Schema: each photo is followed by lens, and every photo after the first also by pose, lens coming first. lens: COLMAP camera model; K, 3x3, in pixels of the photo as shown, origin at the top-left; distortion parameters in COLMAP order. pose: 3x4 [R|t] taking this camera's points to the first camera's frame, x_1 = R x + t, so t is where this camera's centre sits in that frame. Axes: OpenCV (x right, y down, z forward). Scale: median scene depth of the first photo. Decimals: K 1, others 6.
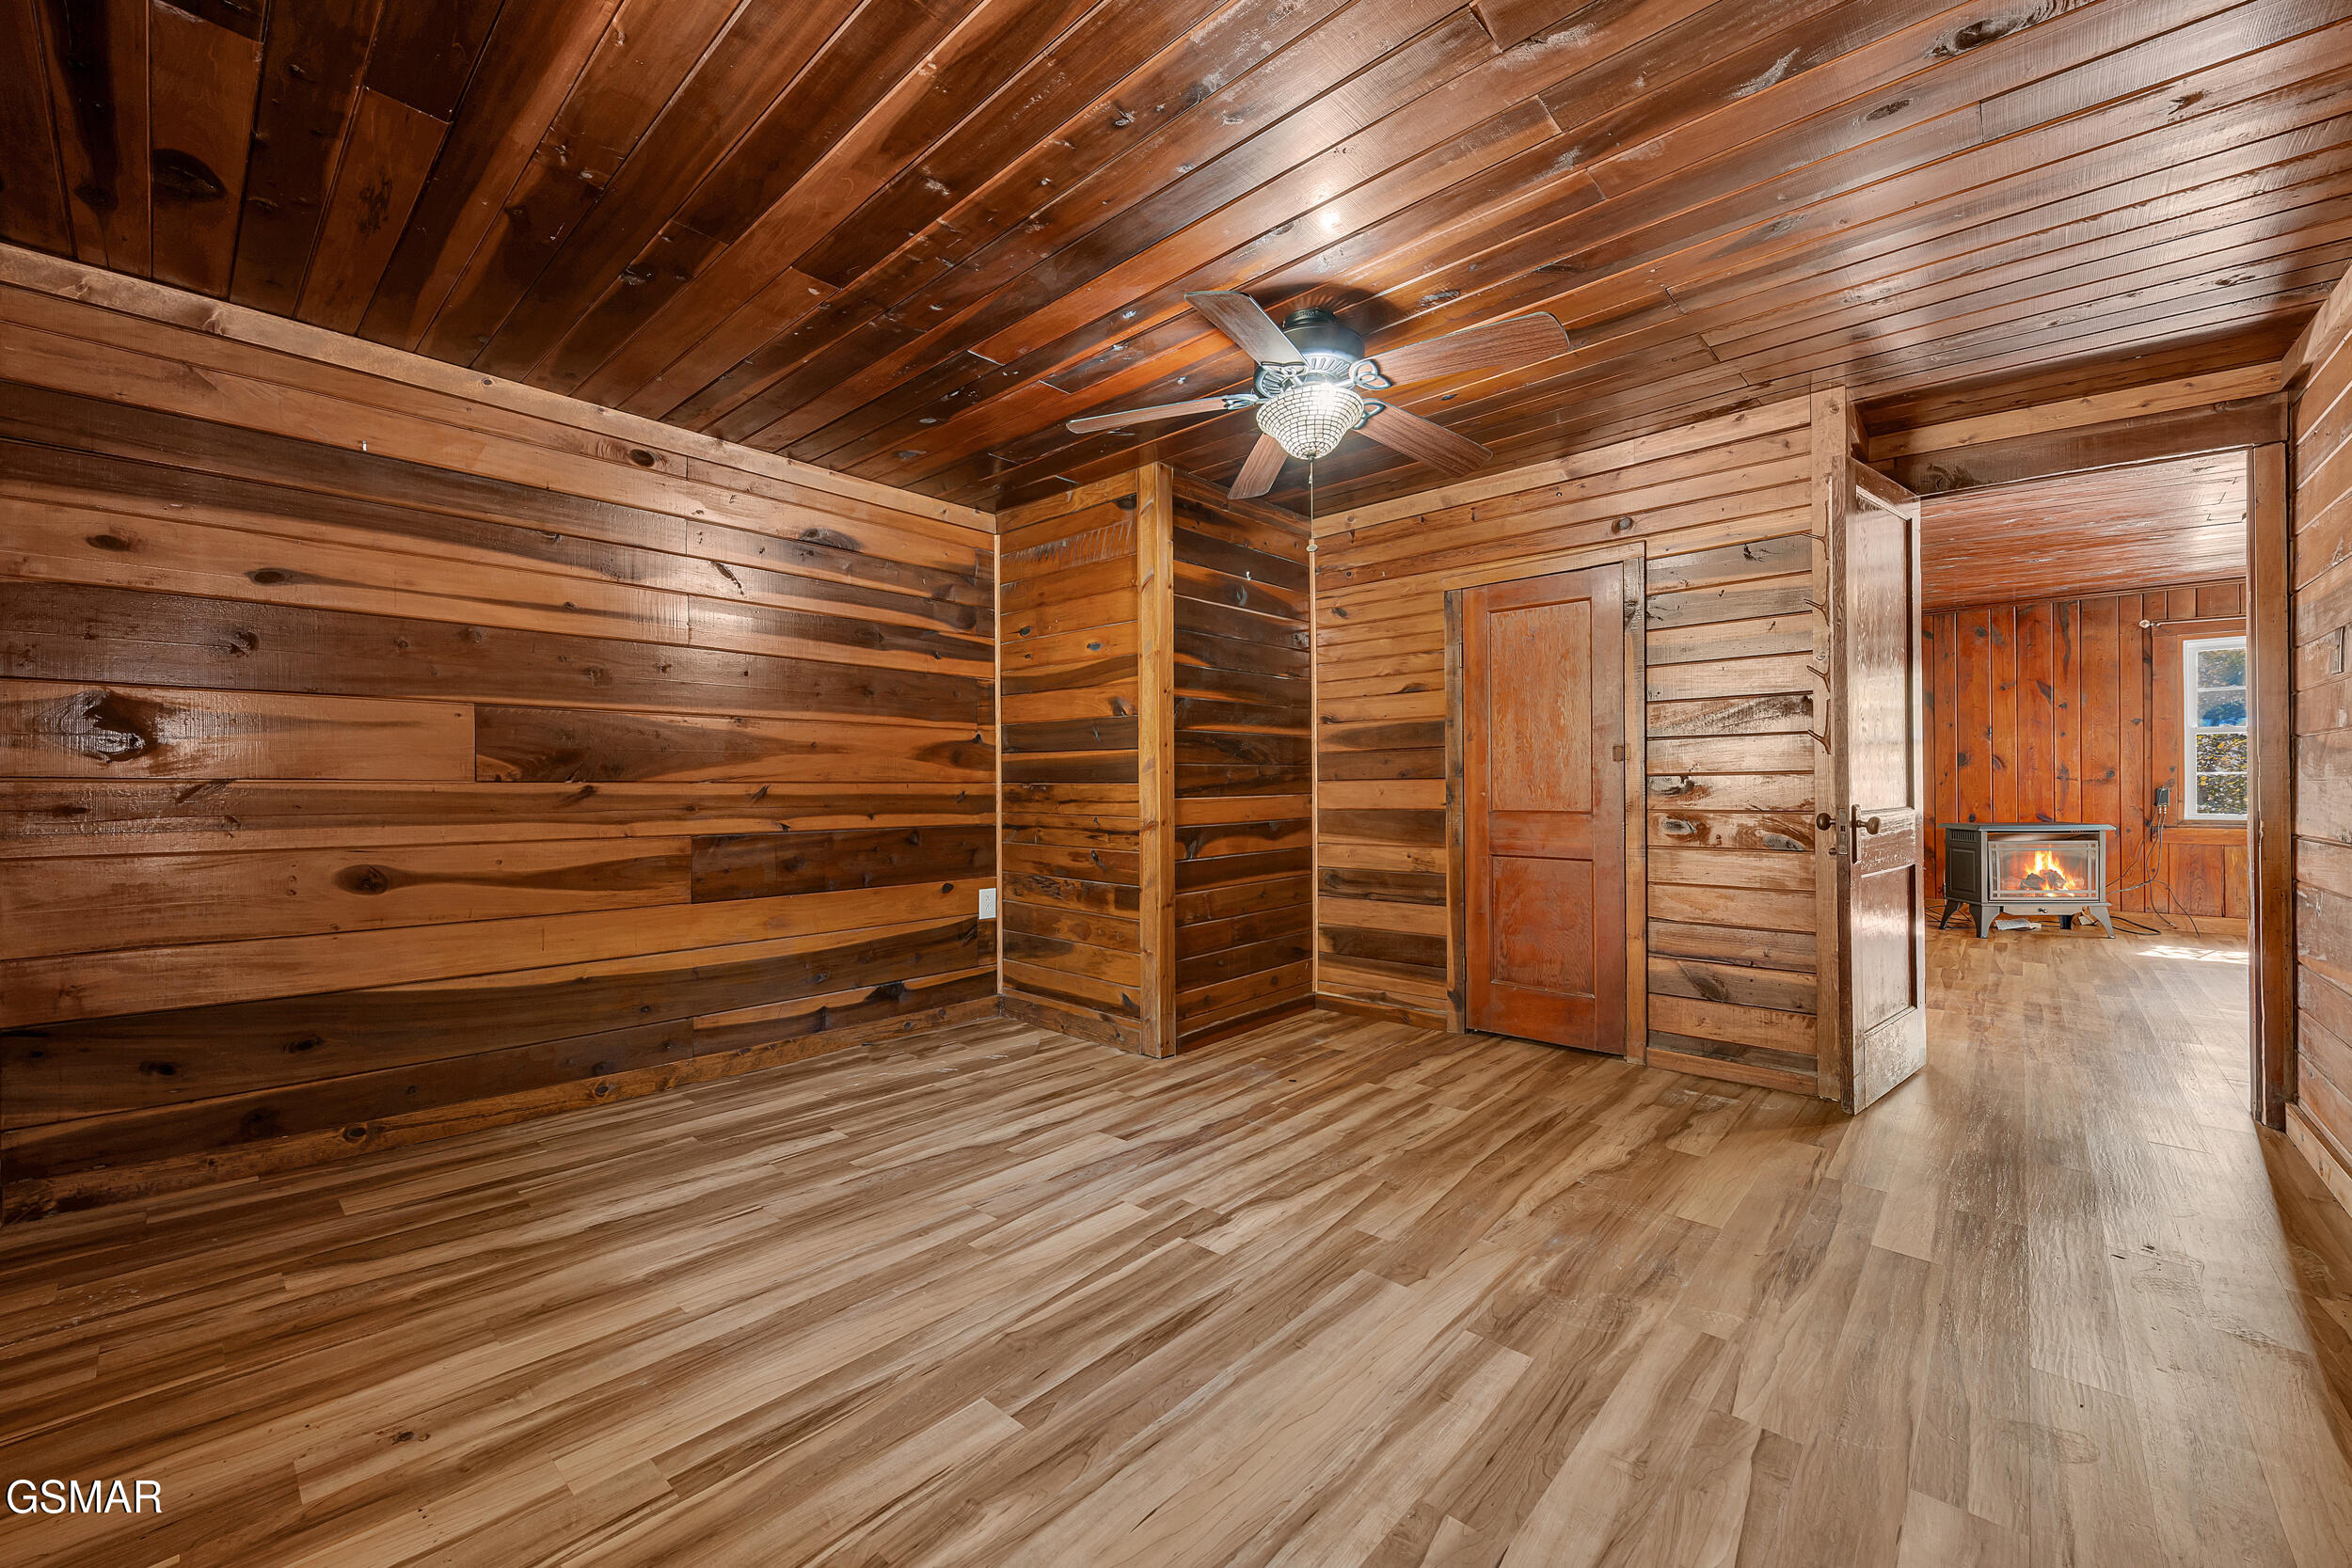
lens RADIAL K [[919.0, 0, 1151.6], [0, 919.0, 784.4], [0, 0, 1]] dist [0.007085, -0.001229]
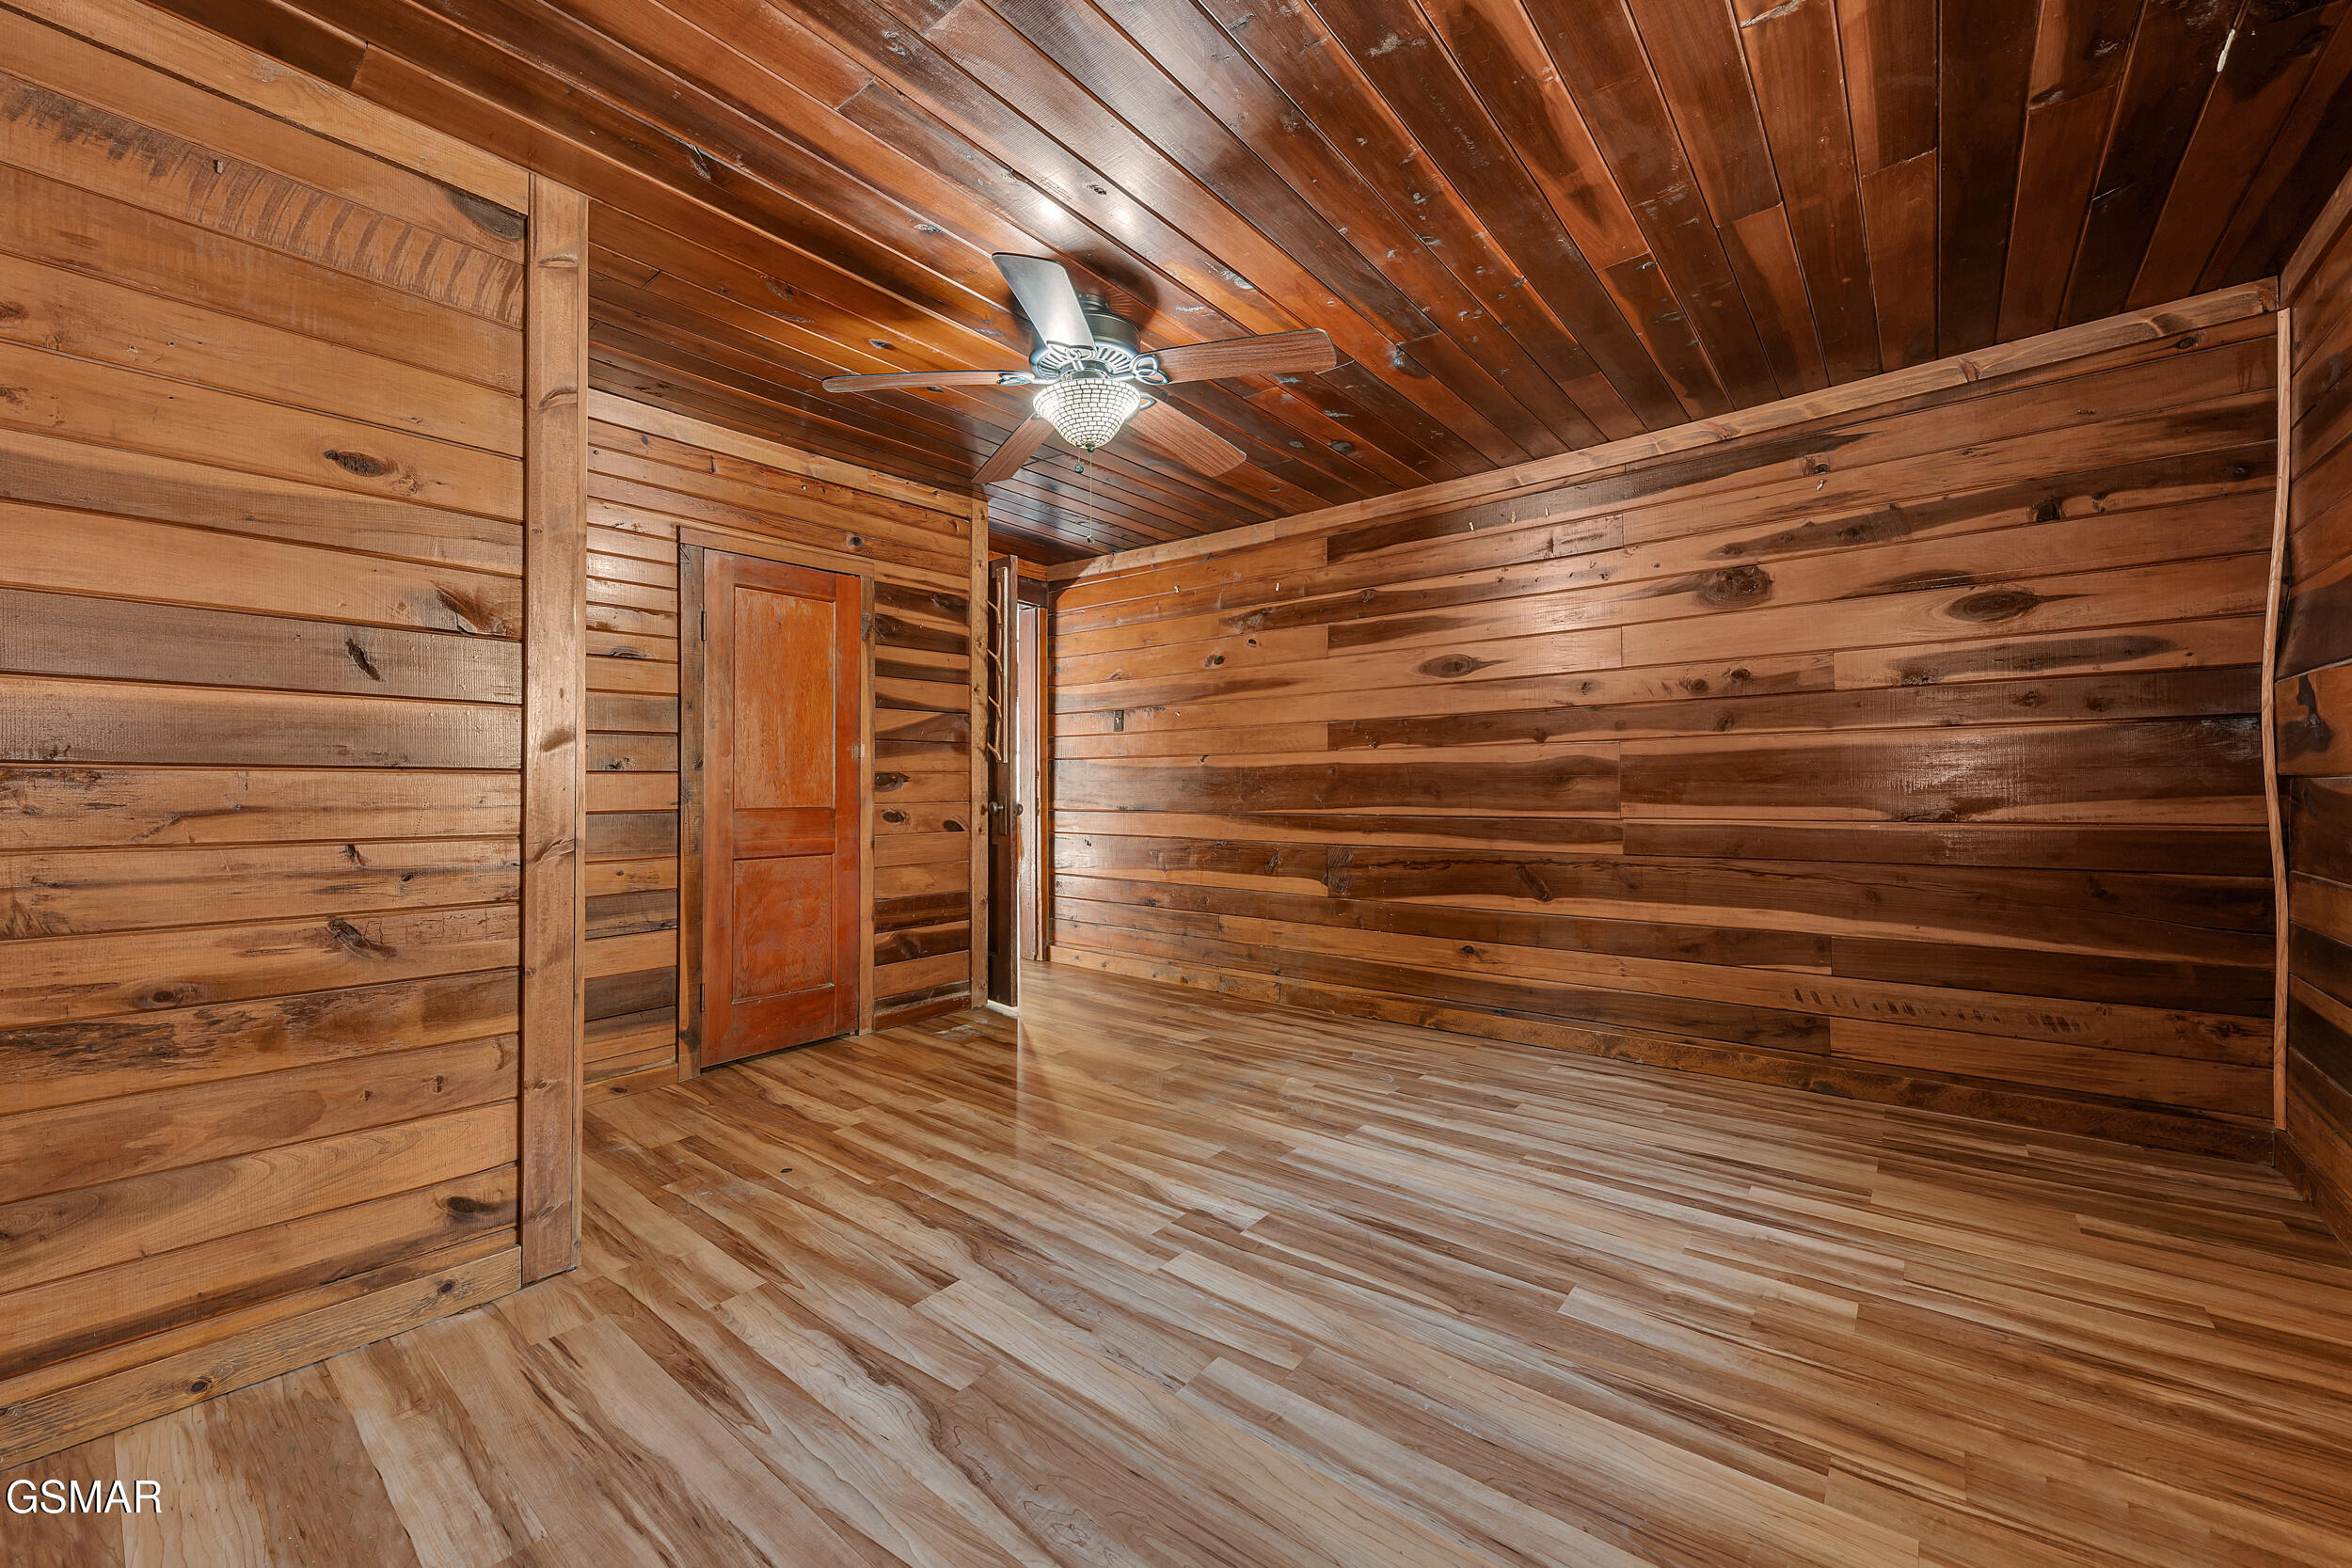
lens RADIAL K [[919.0, 0, 1153.9], [0, 919.0, 784.0], [0, 0, 1]] dist [0.007085, -0.001229]
pose [[-0.050958, 0.005039, 0.998688, -0.697824], [-0.000873, 0.999987, -0.005090, 0.010845], [-0.998700, -0.001131, -0.050953, 0.836398]]
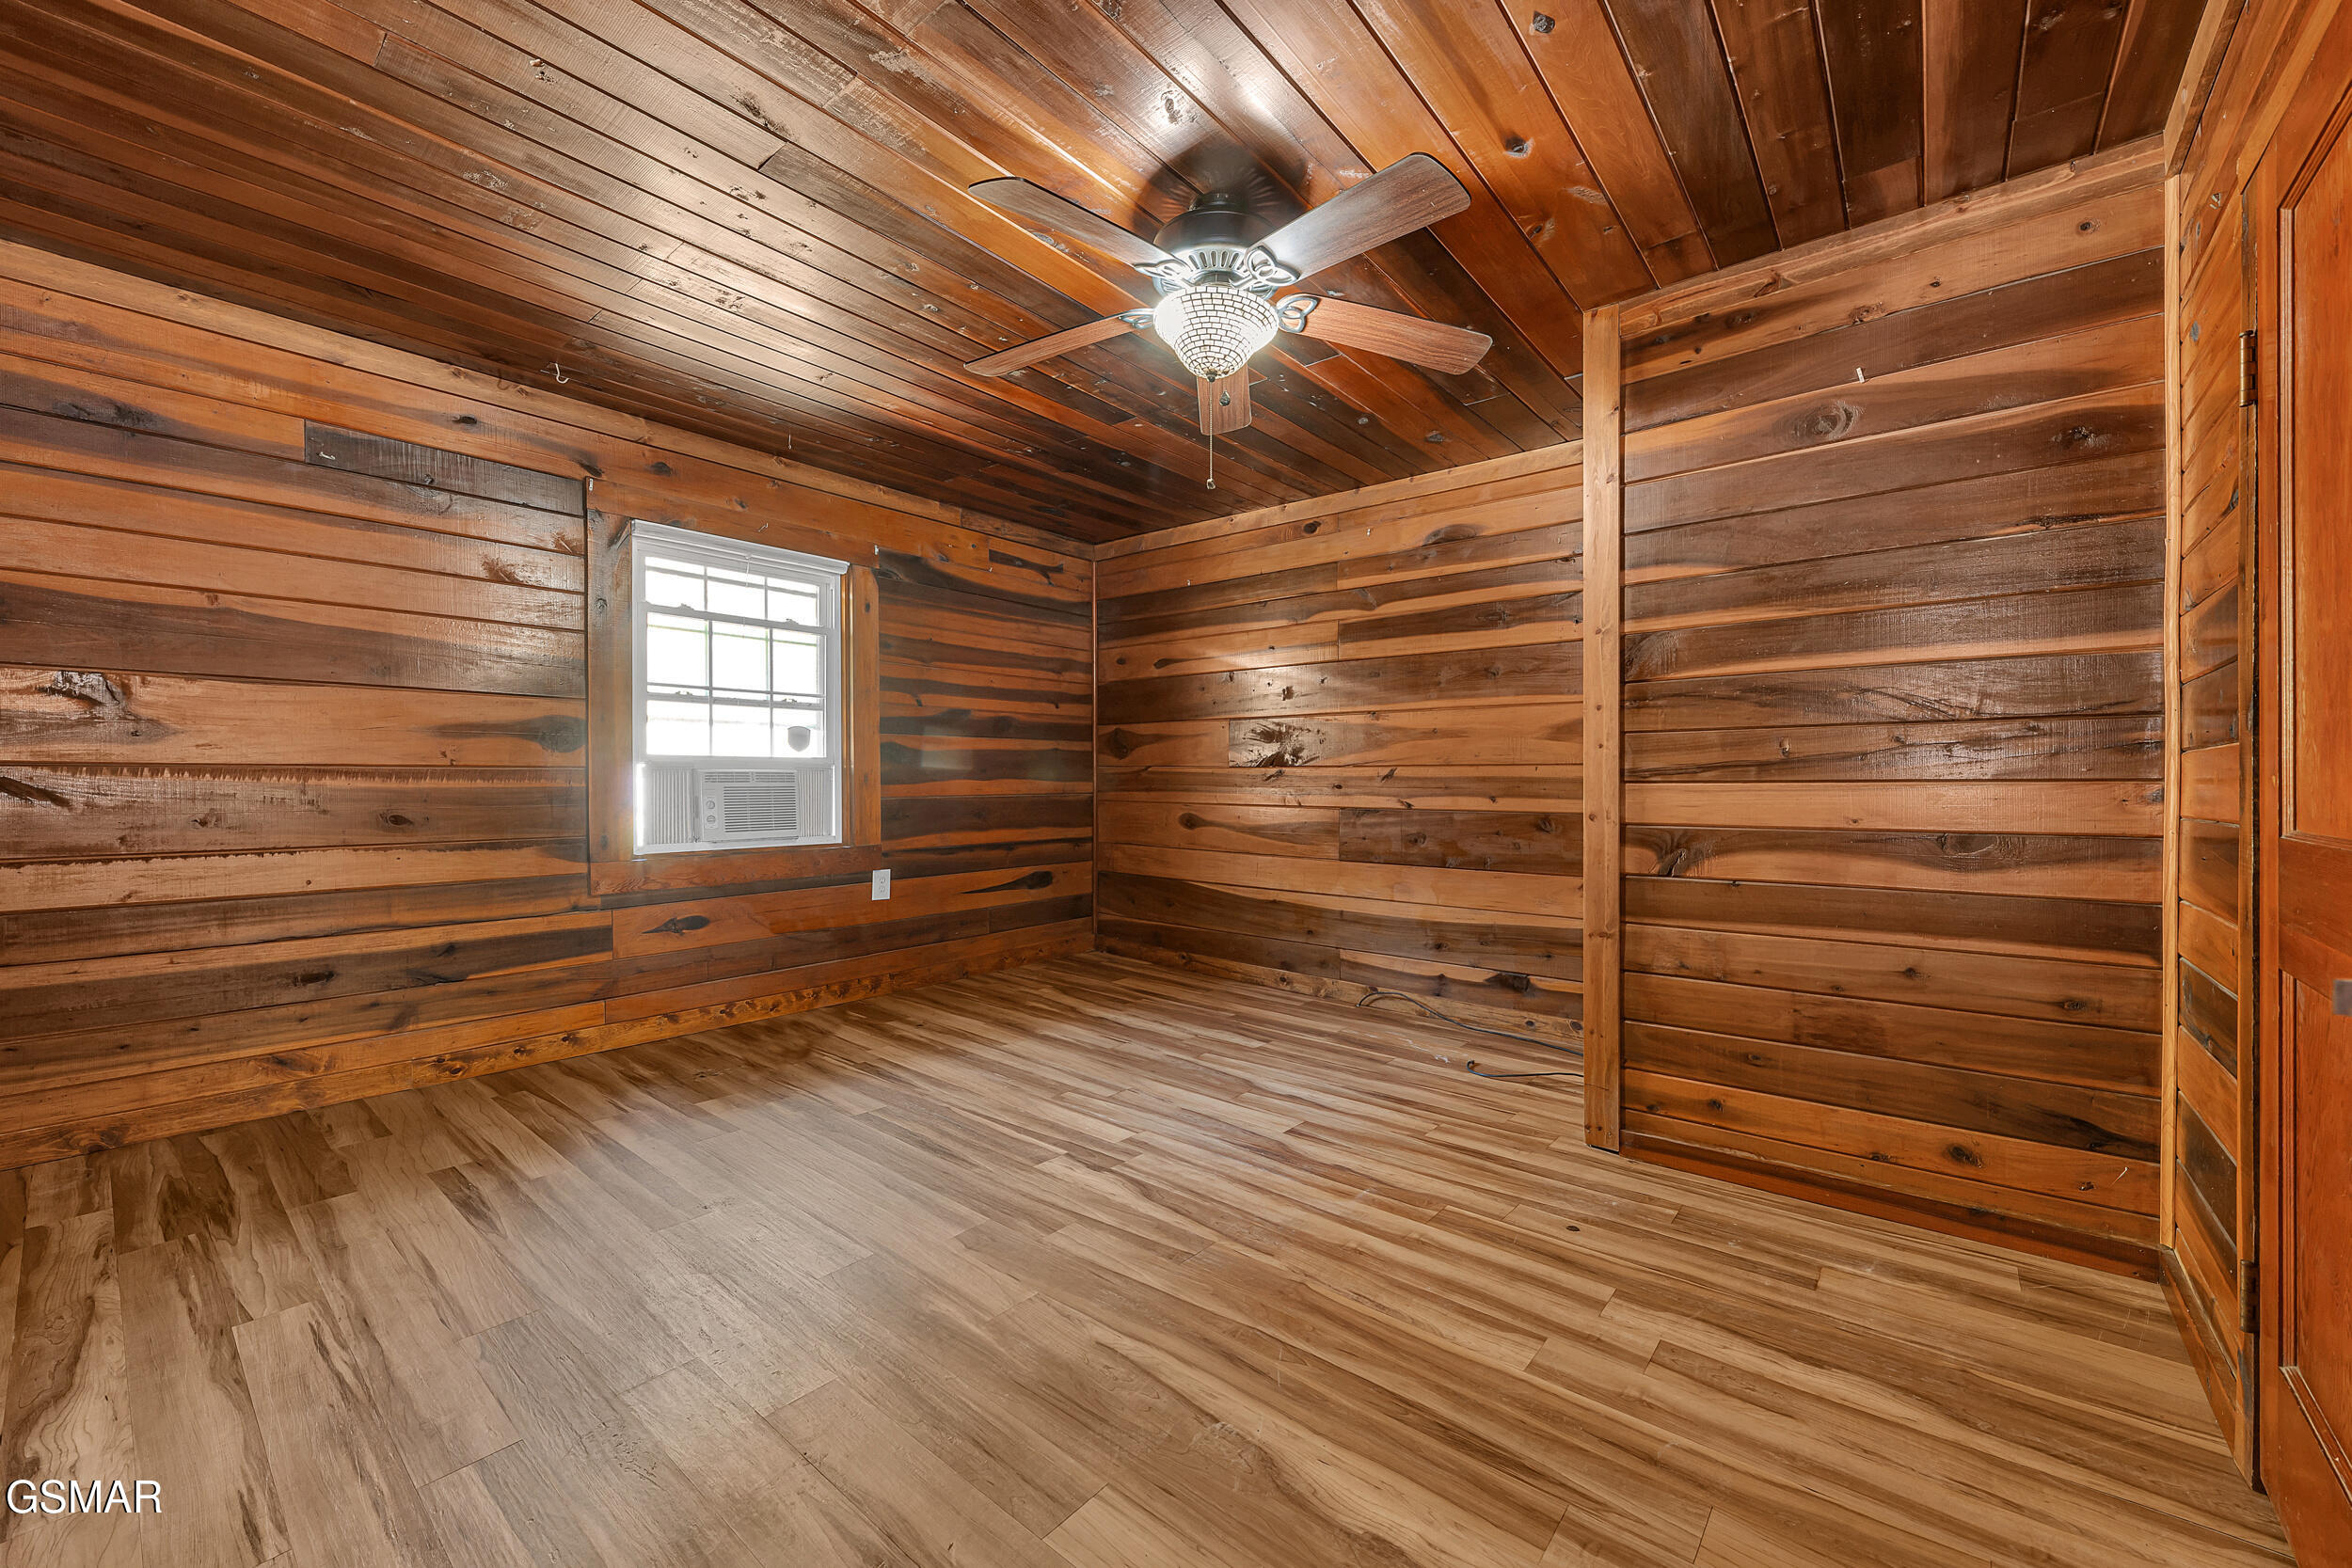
lens RADIAL K [[919.0, 0, 1153.4], [0, 919.0, 787.5], [0, 0, 1]] dist [0.007085, -0.001229]
pose [[0.043560, 0.014245, -0.998949, 0.873913], [0.001831, 0.999896, 0.014339, 0.009623], [0.999049, -0.002454, 0.043529, 0.774708]]
